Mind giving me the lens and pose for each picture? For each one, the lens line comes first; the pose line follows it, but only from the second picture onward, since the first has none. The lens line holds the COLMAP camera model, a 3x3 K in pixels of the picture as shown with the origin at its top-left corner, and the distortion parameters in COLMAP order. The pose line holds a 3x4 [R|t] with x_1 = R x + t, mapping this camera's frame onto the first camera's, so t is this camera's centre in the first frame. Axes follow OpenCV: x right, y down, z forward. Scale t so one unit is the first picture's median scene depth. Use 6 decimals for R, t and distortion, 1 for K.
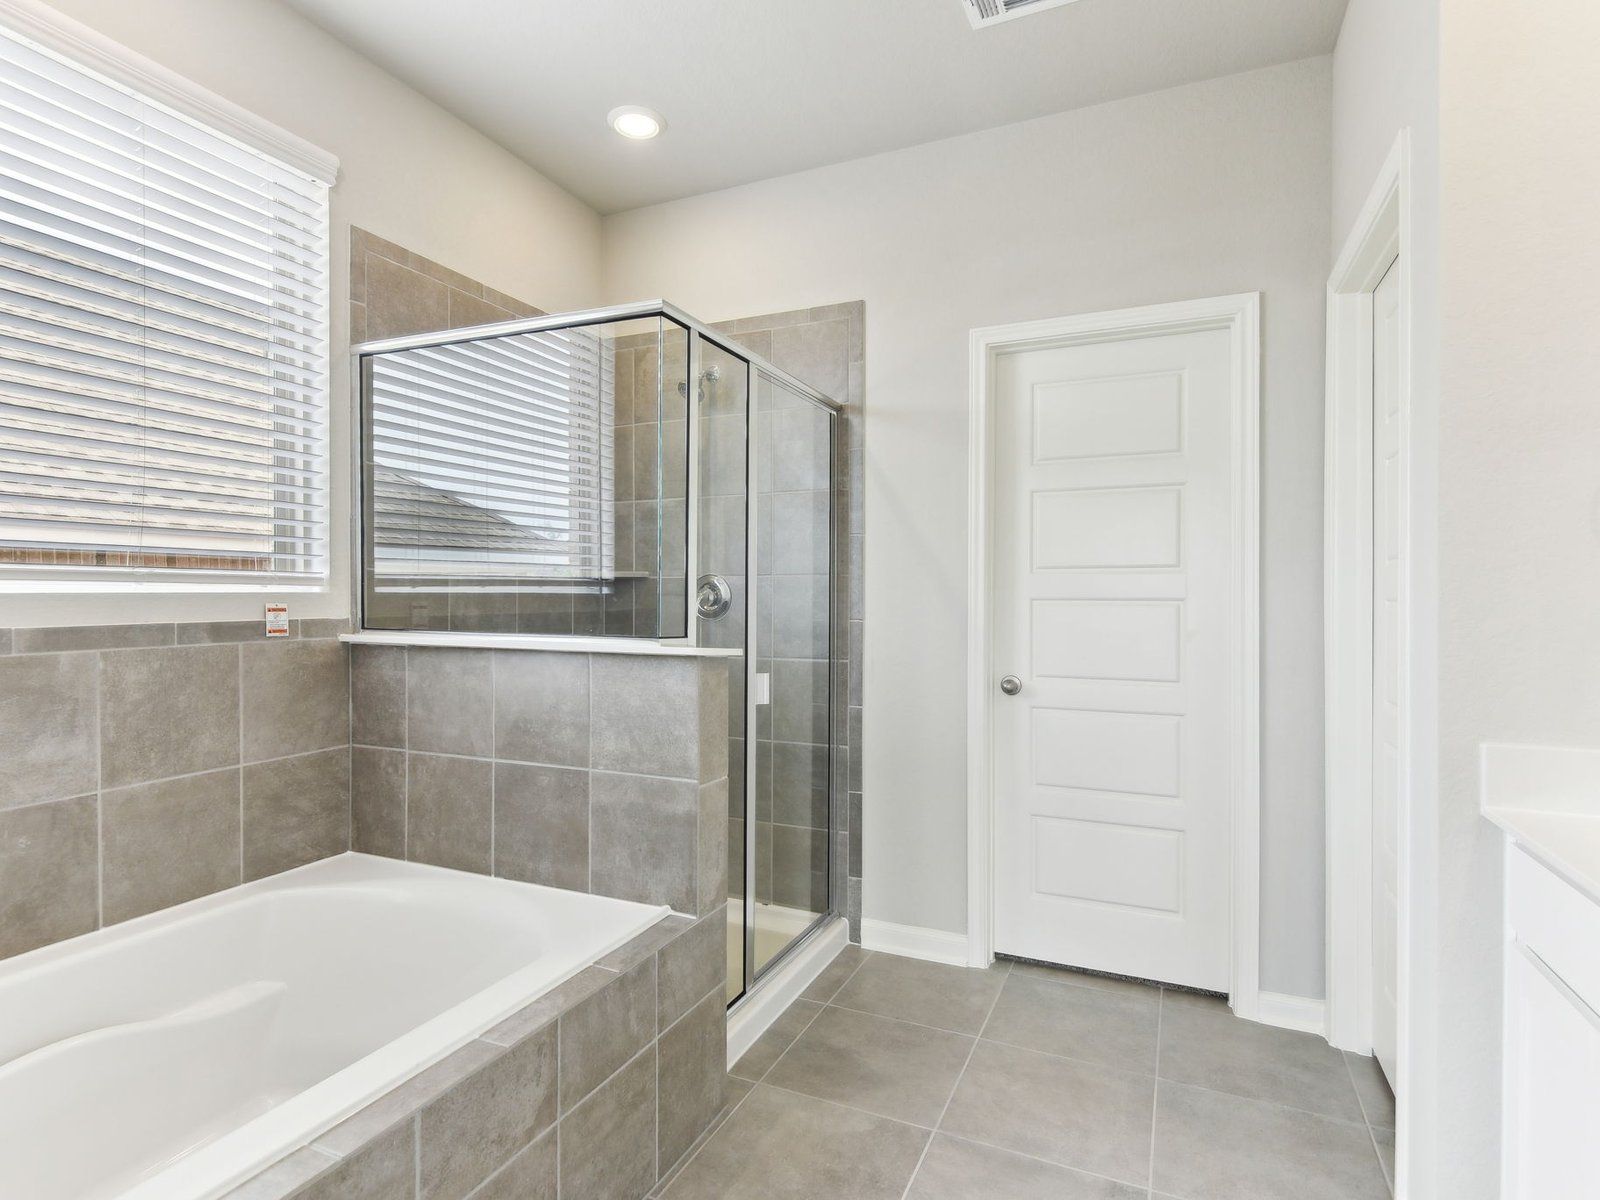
lens RADIAL K [[854.9, 0, 782.6], [0, 854.9, 602.5], [0, 0, 1]] dist [0.011674, -0.011791]
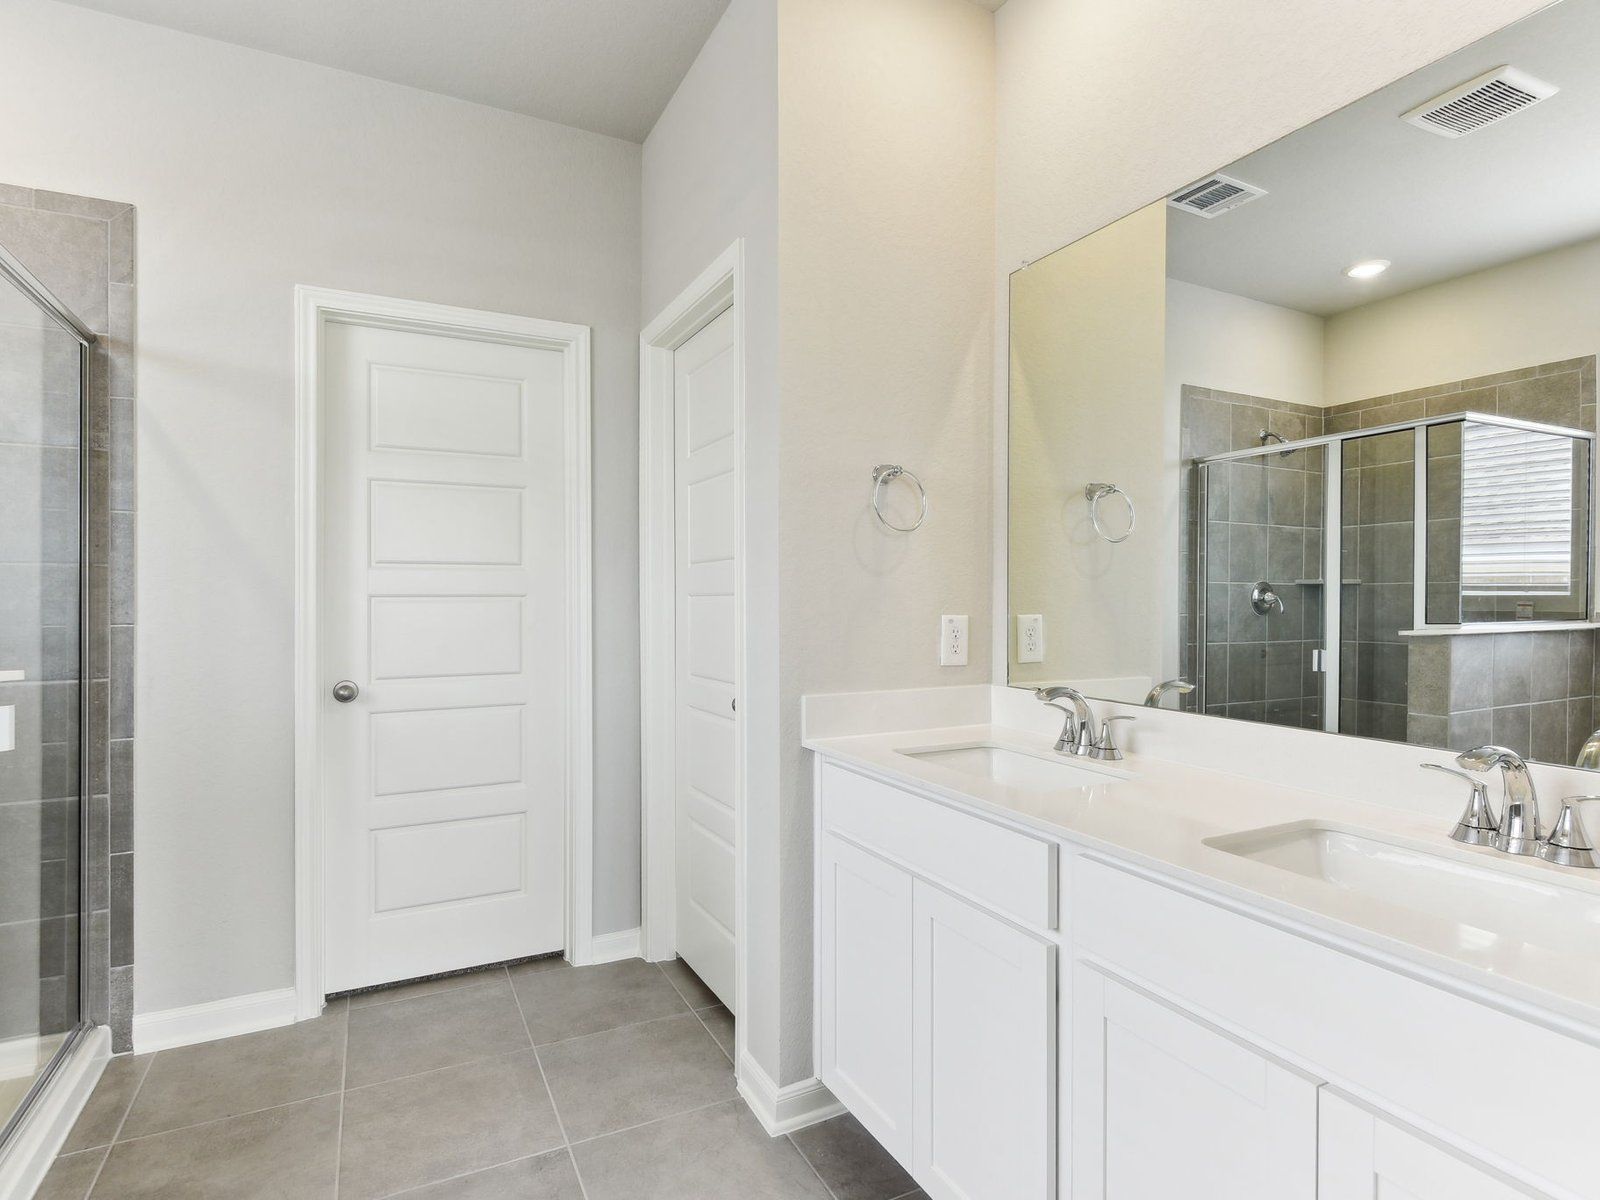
lens RADIAL K [[854.9, 0, 793.0], [0, 854.9, 594.4], [0, 0, 1]] dist [0.011674, -0.011791]
pose [[0.612888, -0.003553, 0.790162, -0.158797], [0.006980, 0.999975, -0.000917, -0.001377], [-0.790139, 0.006077, 0.612897, 0.074202]]
